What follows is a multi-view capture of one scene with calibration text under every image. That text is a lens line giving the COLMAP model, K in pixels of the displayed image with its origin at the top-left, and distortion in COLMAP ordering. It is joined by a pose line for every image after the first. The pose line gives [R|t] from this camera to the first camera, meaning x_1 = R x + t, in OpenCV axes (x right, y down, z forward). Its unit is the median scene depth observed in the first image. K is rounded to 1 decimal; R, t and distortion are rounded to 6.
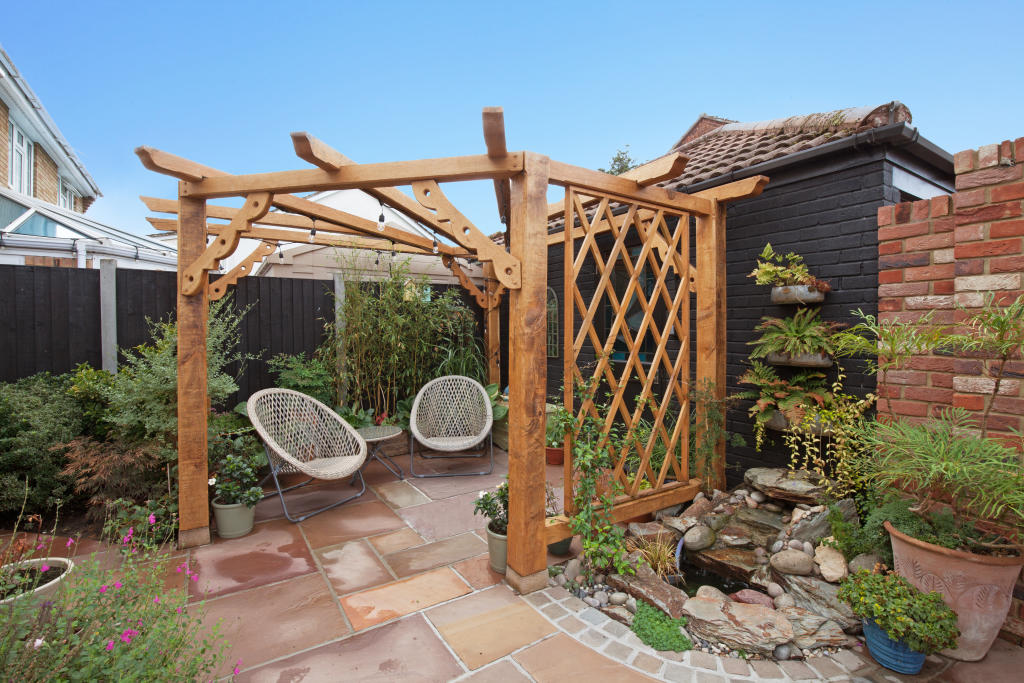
lens RADIAL K [[472.9, 0, 508.6], [0, 472.9, 330.0], [0, 0, 1]] dist [-0.028263, 0.000094]
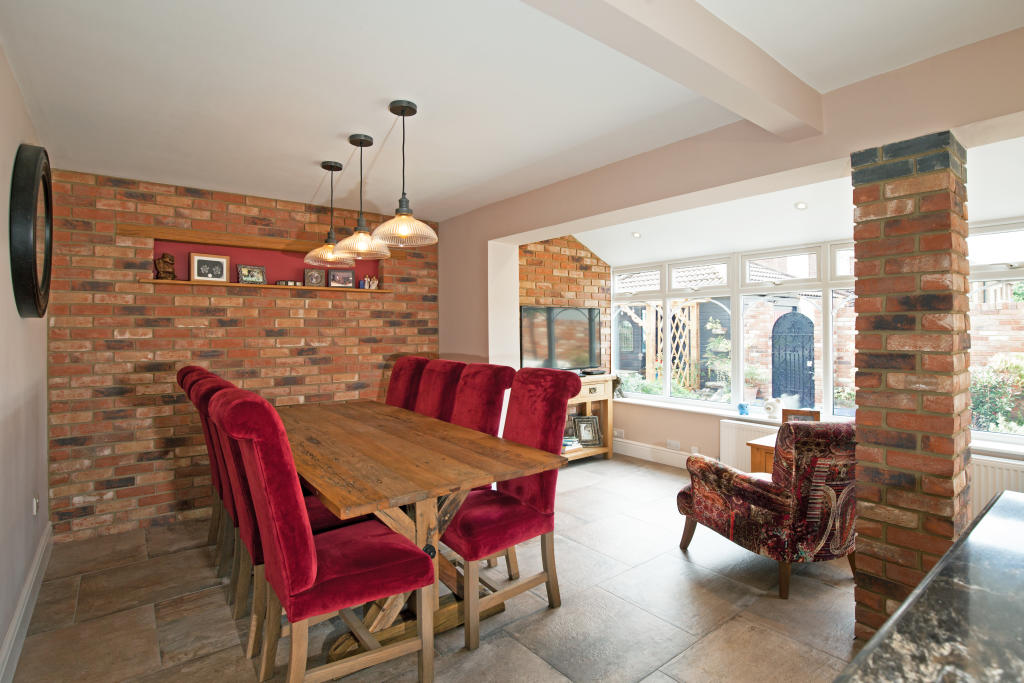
lens RADIAL K [[538.4, 0, 518.3], [0, 538.4, 325.0], [0, 0, 1]] dist [-0.025527, -0.000056]
pose [[0.996841, -0.005696, 0.079219, -1.189111], [0.006490, 0.999931, -0.009766, -0.094271], [-0.079158, 0.010249, 0.996809, -2.862228]]
